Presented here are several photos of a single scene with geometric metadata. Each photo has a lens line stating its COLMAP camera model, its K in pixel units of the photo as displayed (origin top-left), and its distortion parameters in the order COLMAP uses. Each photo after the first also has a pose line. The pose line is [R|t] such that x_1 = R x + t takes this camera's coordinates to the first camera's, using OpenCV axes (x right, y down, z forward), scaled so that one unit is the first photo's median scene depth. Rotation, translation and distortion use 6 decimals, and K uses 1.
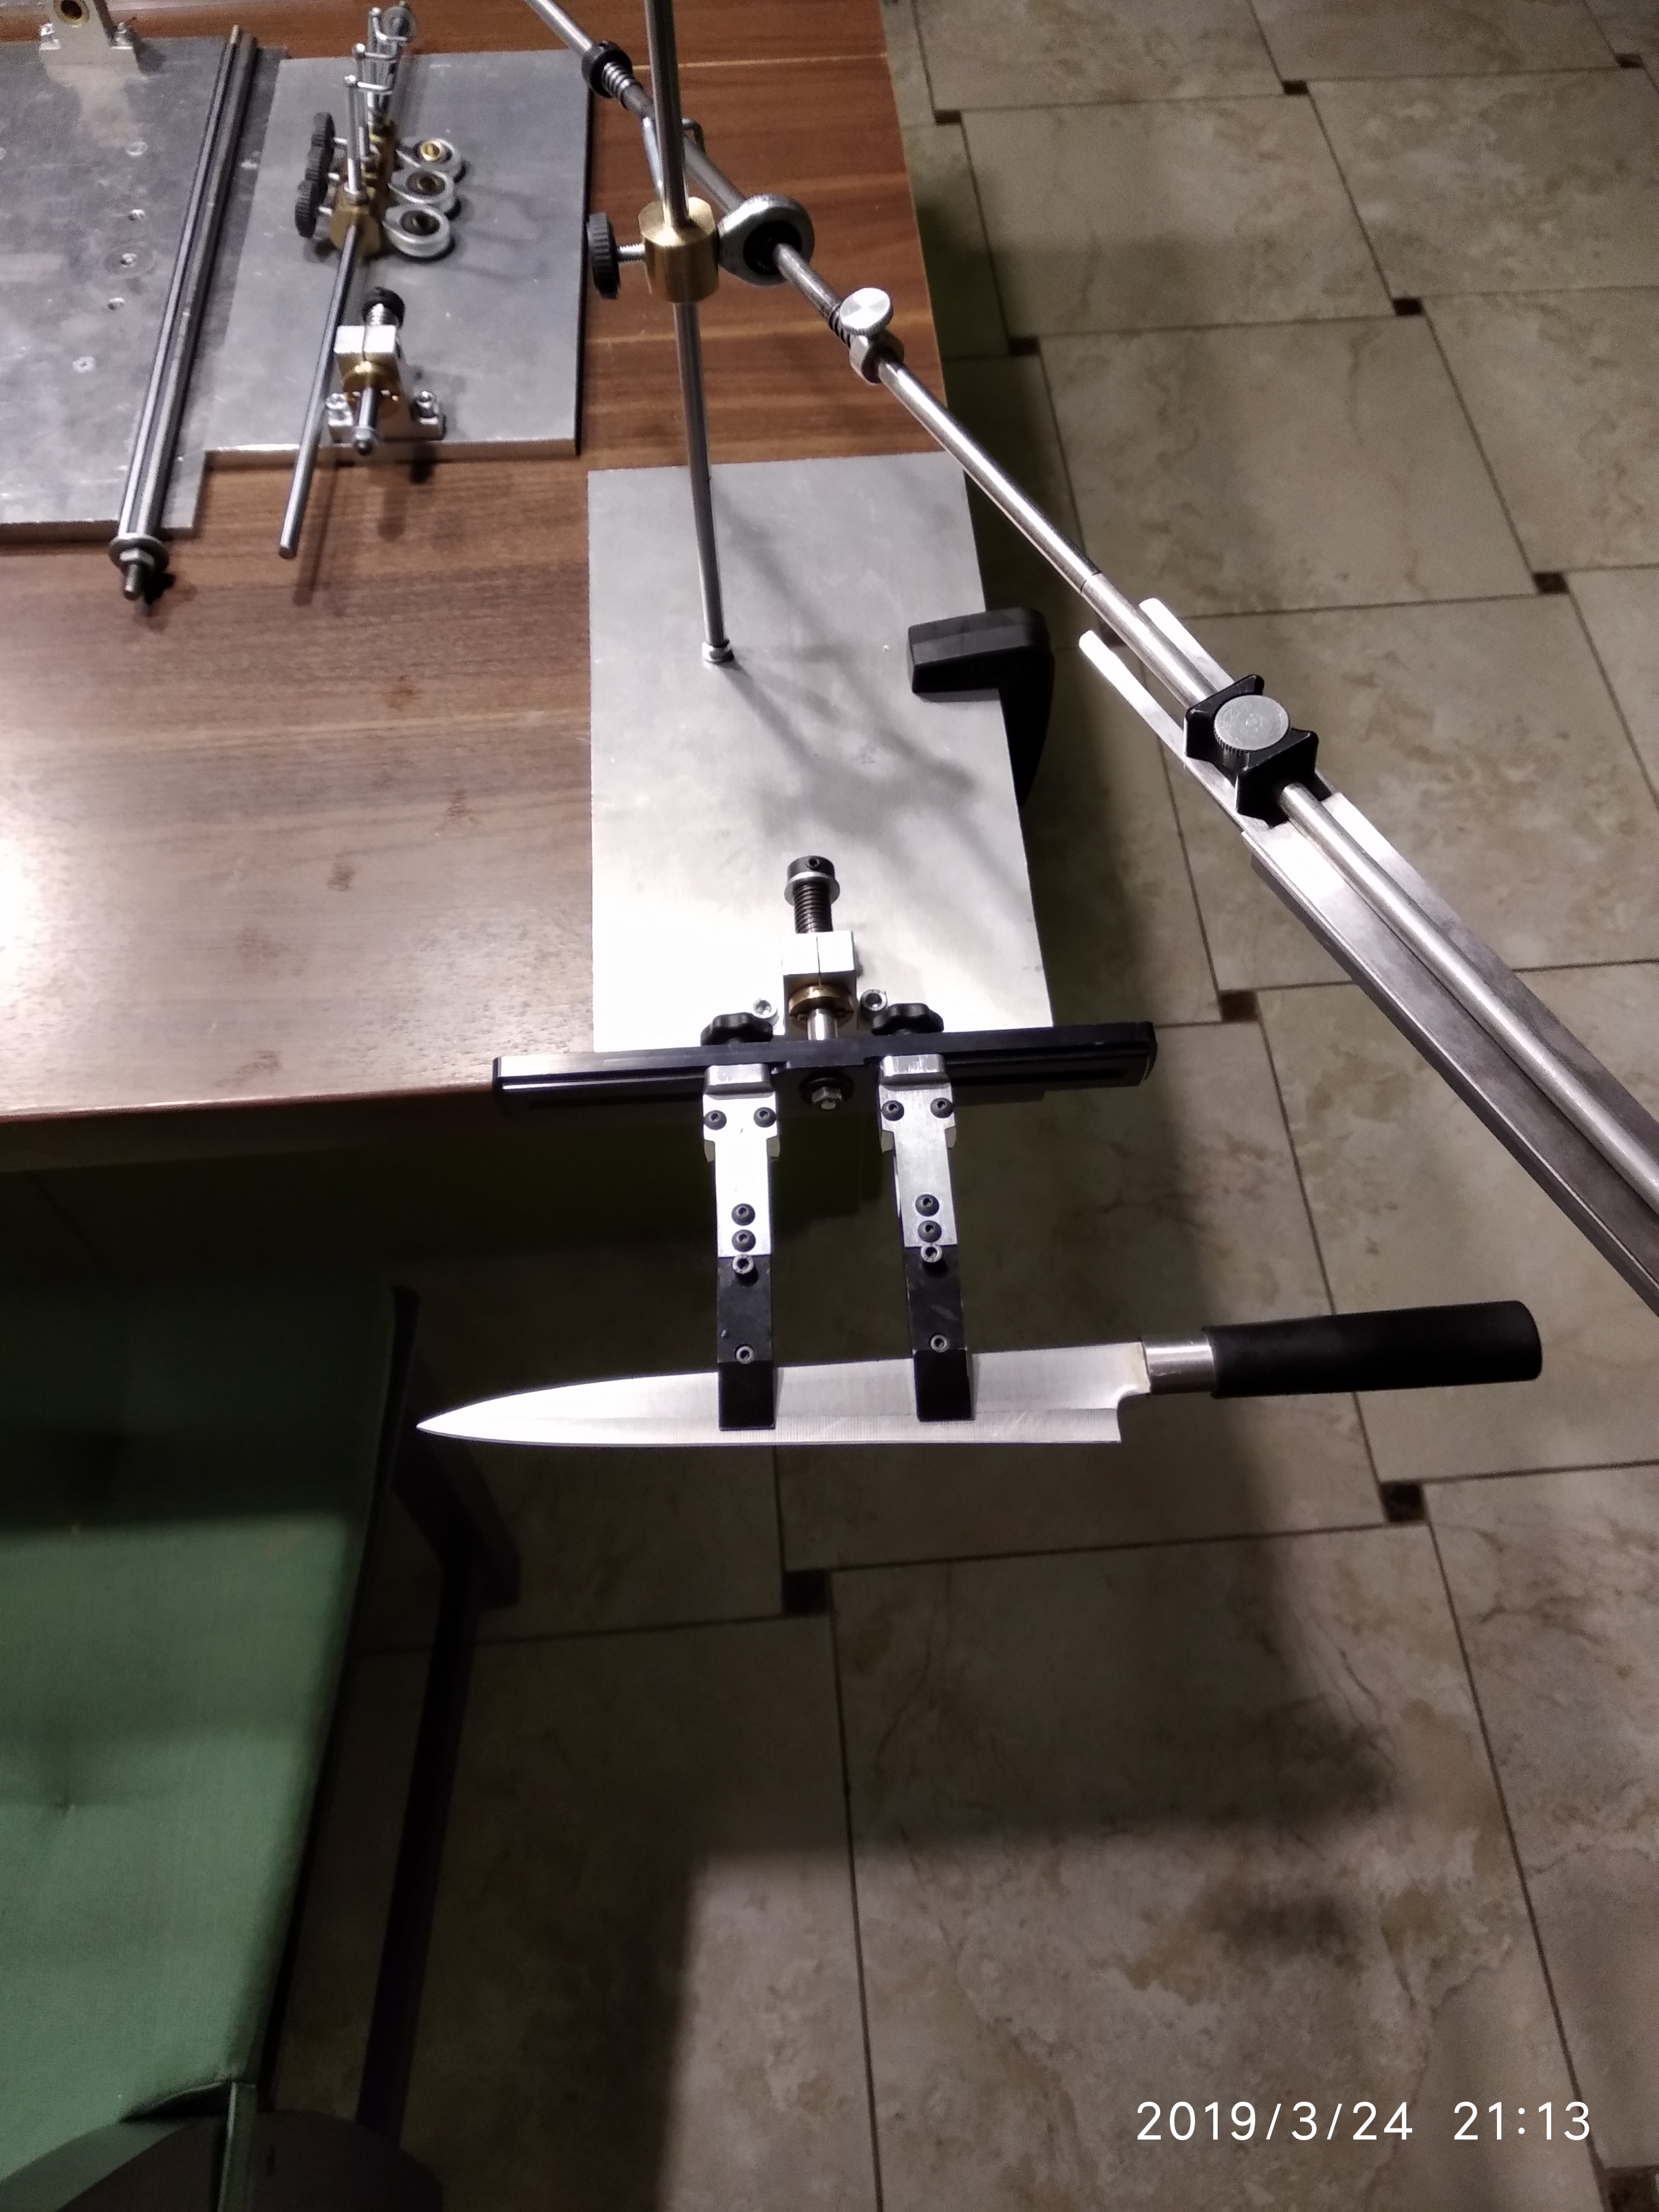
lens RADIAL K [[1748.6, 0, 829.5], [0, 1748.6, 1106.0], [0, 0, 1]] dist [-0.008449, -0.028765]
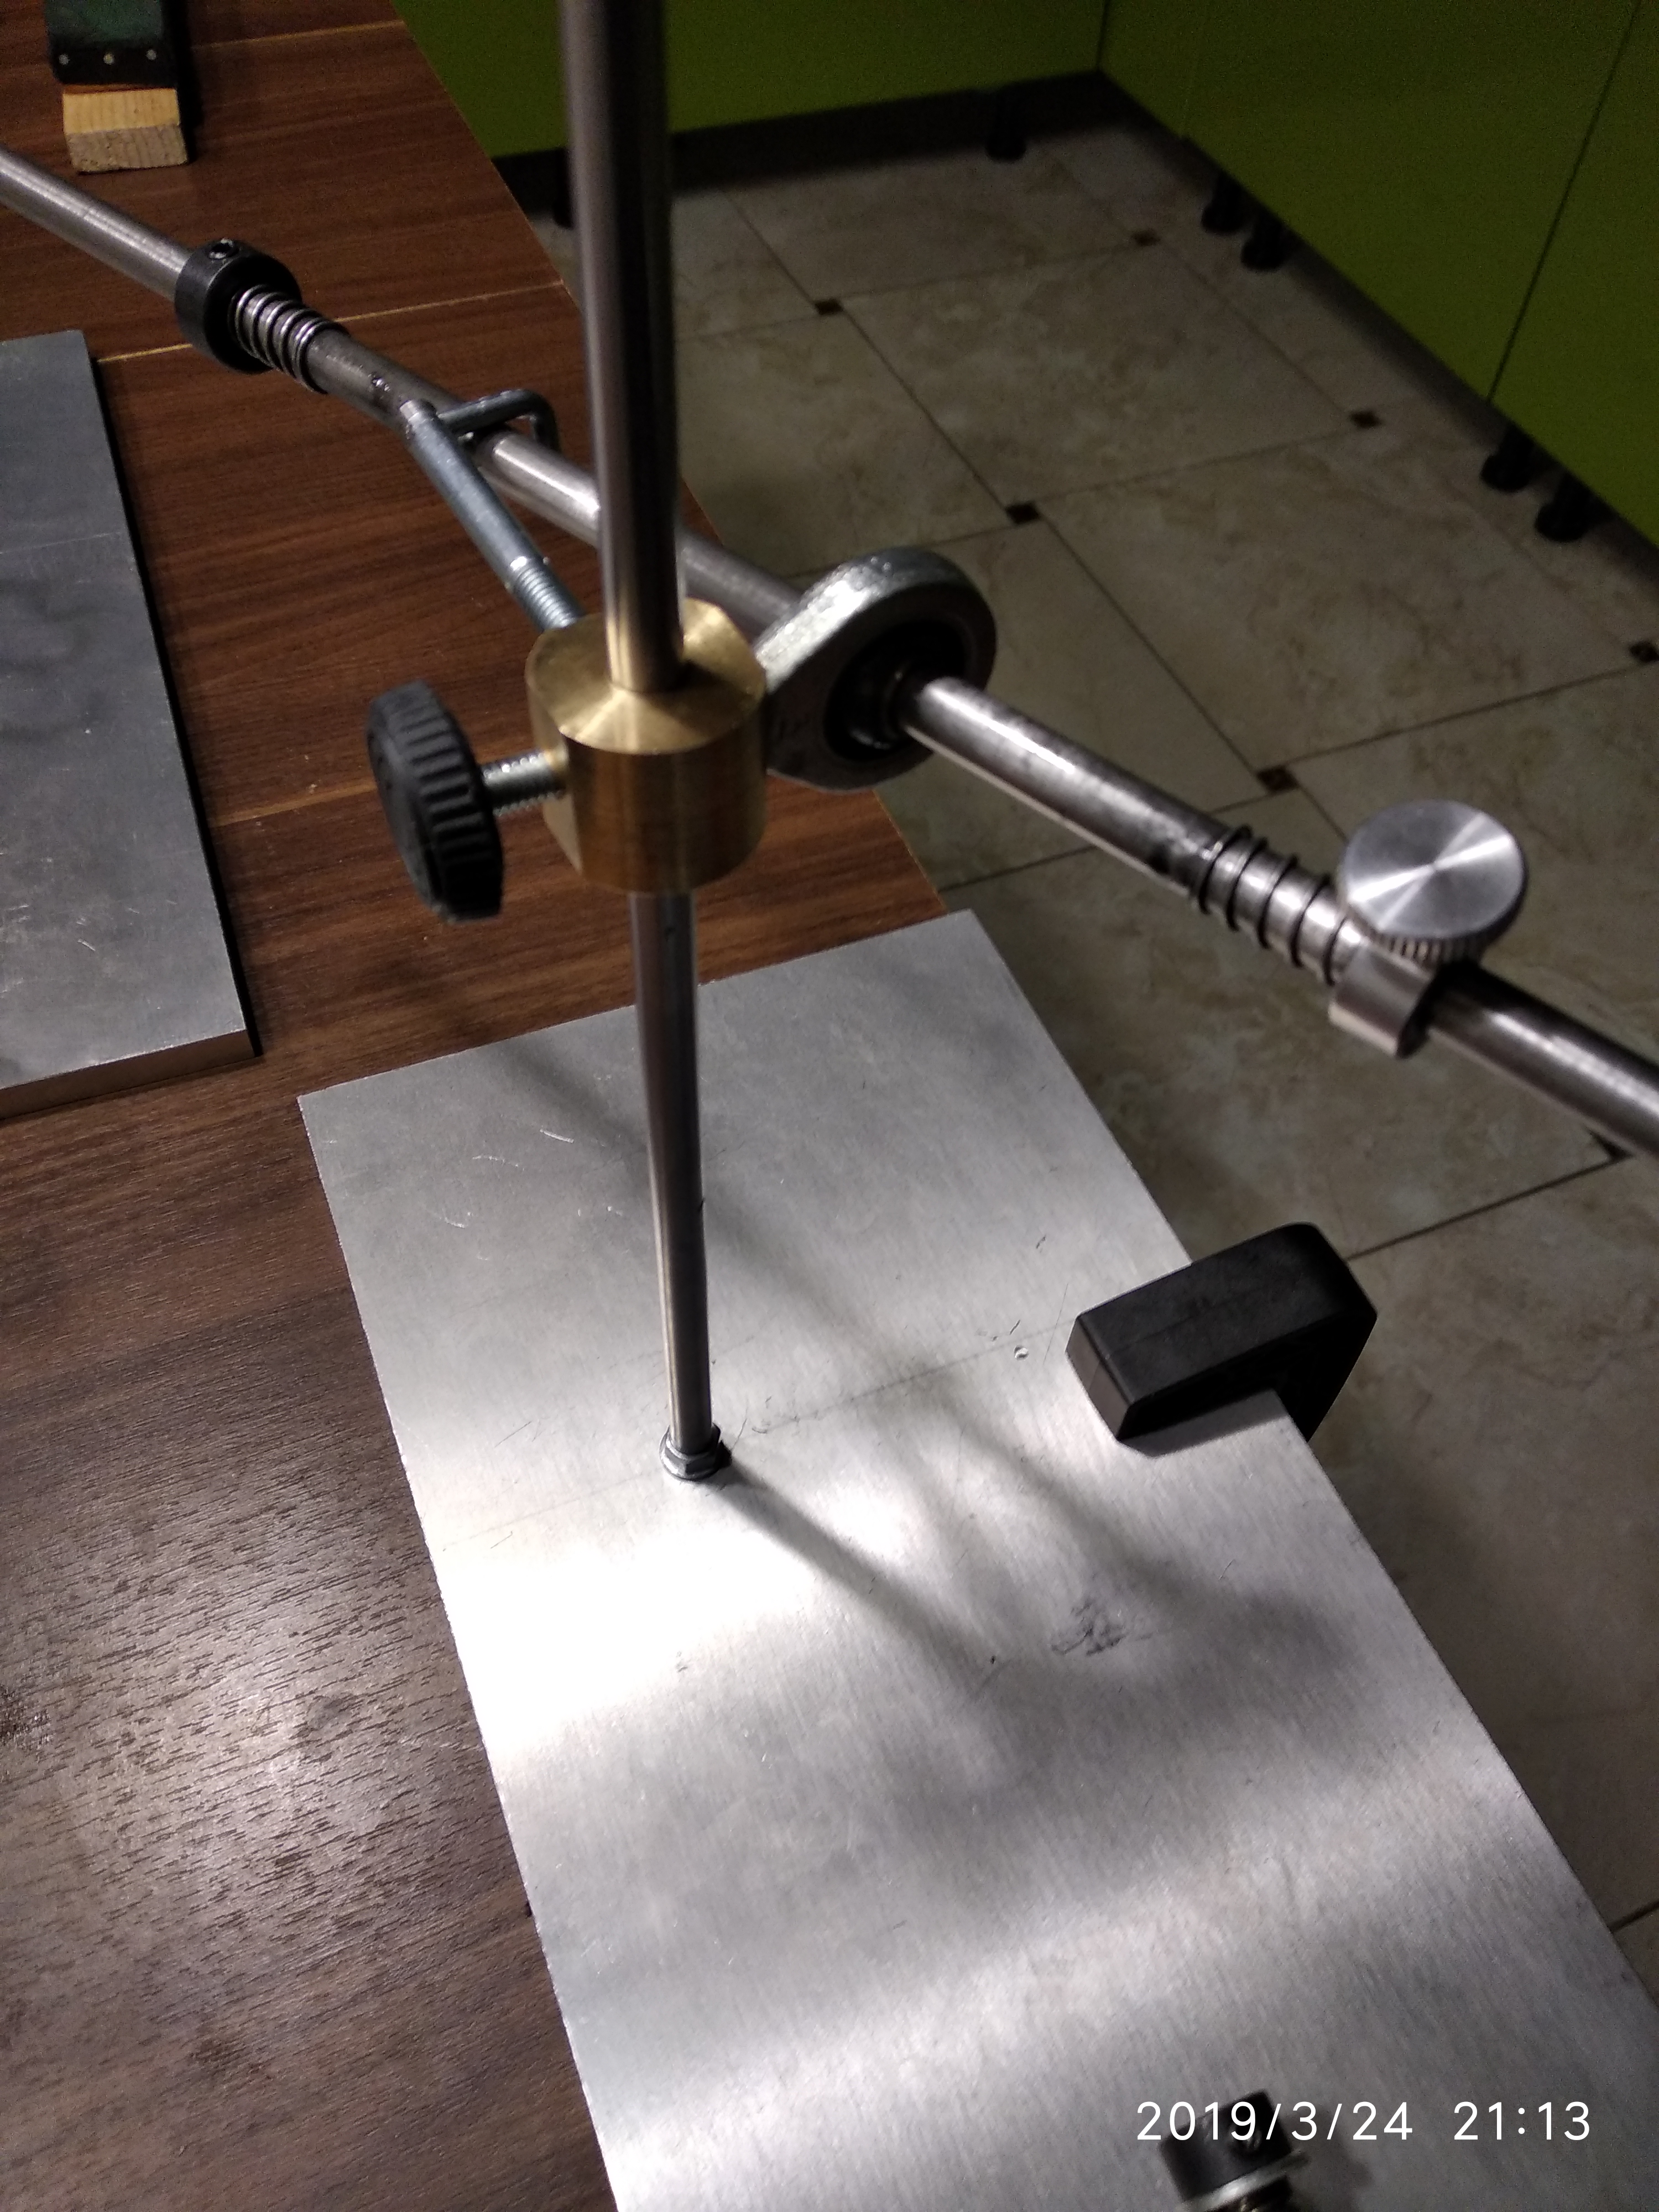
lens RADIAL K [[1712.4, 0, 829.5], [0, 1712.4, 1106.0], [0, 0, 1]] dist [0.005607, -0.031405]
pose [[0.947105, -0.225269, 0.228572, -0.041891], [0.249920, 0.964531, -0.084969, -0.110488], [-0.201323, 0.137599, 0.969812, 0.193819]]
